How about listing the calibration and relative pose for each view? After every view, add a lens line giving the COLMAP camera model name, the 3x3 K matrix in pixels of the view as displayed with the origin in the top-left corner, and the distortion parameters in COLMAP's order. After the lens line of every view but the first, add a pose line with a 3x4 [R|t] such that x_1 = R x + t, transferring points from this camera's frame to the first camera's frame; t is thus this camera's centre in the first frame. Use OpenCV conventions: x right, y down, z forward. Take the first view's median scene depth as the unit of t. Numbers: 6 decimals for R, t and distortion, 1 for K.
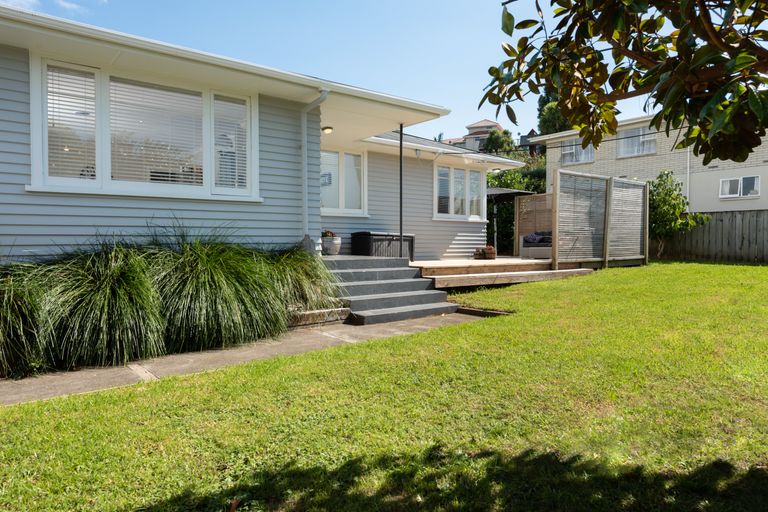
lens RADIAL K [[503.6, 0, 384.0], [0, 503.6, 256.0], [0, 0, 1]] dist [0.008978, 0.001391]
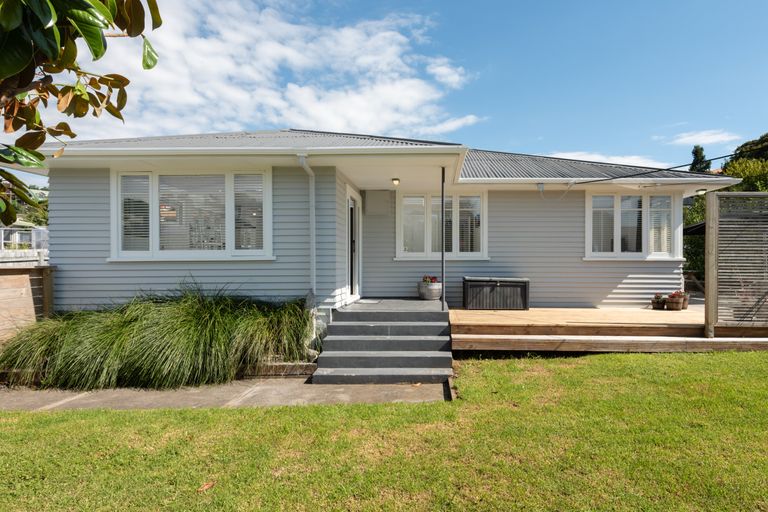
lens RADIAL K [[444.5, 0, 384.1], [0, 444.5, 269.0], [0, 0, 1]] dist [0.039147, 0.000081]
pose [[0.770554, 0.002351, -0.637371, 0.391657], [-0.014807, 0.999789, -0.014214, -0.049965], [0.637203, 0.020390, 0.770426, 0.246095]]
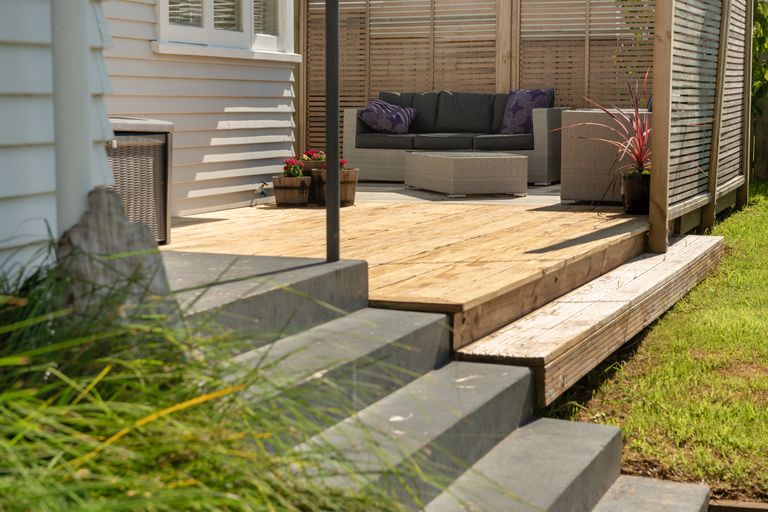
lens RADIAL K [[1484.9, 0, 384.0], [0, 1484.9, 256.0], [0, 0, 1]] dist [-0.034330, -0.096945]
pose [[0.850705, -0.049619, 0.523296, -0.226912], [0.005533, 0.996325, 0.085476, -0.042144], [-0.525614, -0.069819, 0.847853, 0.411937]]
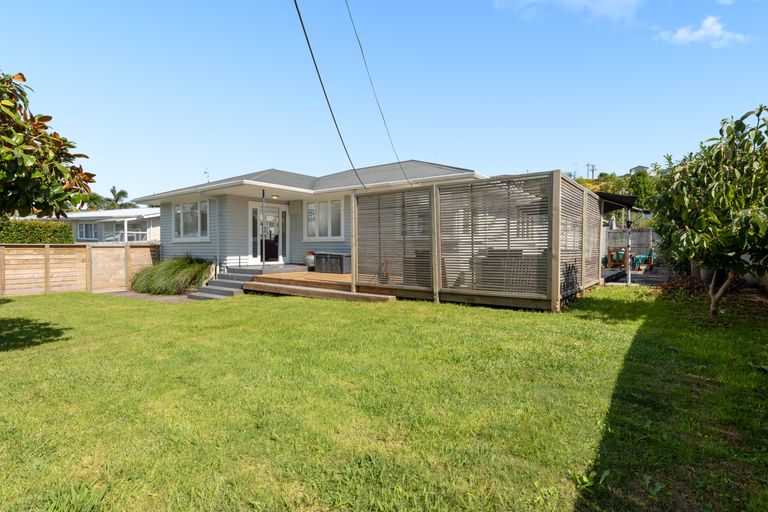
lens RADIAL K [[378.8, 0, 384.0], [0, 378.8, 256.0], [0, 0, 1]] dist [0.000510, 0.000011]
pose [[0.249302, 0.017391, -0.968270, 1.113340], [-0.031273, 0.999462, 0.009899, -0.054668], [0.967921, 0.027813, 0.249712, 0.886049]]
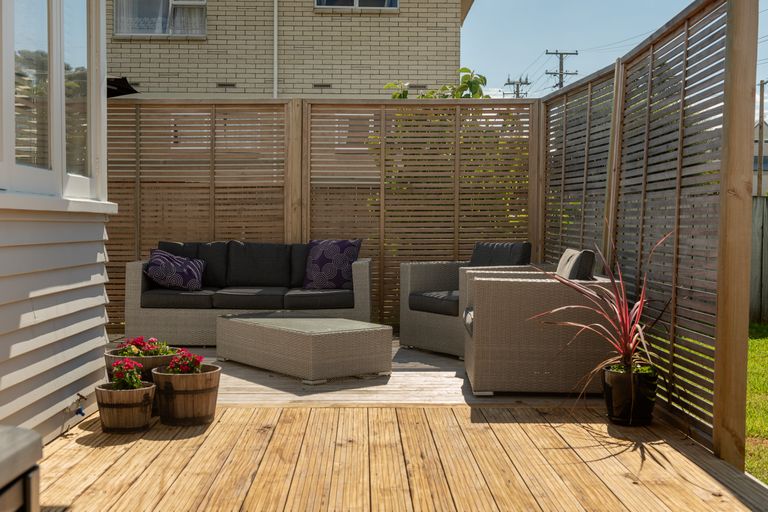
lens RADIAL K [[922.8, 0, 384.0], [0, 922.8, 256.0], [0, 0, 1]] dist [-0.017342, -0.045696]
pose [[0.598857, -0.020907, 0.800583, -0.018410], [0.006714, 0.999755, 0.021086, -0.076615], [-0.800828, -0.007252, 0.598851, 0.948279]]
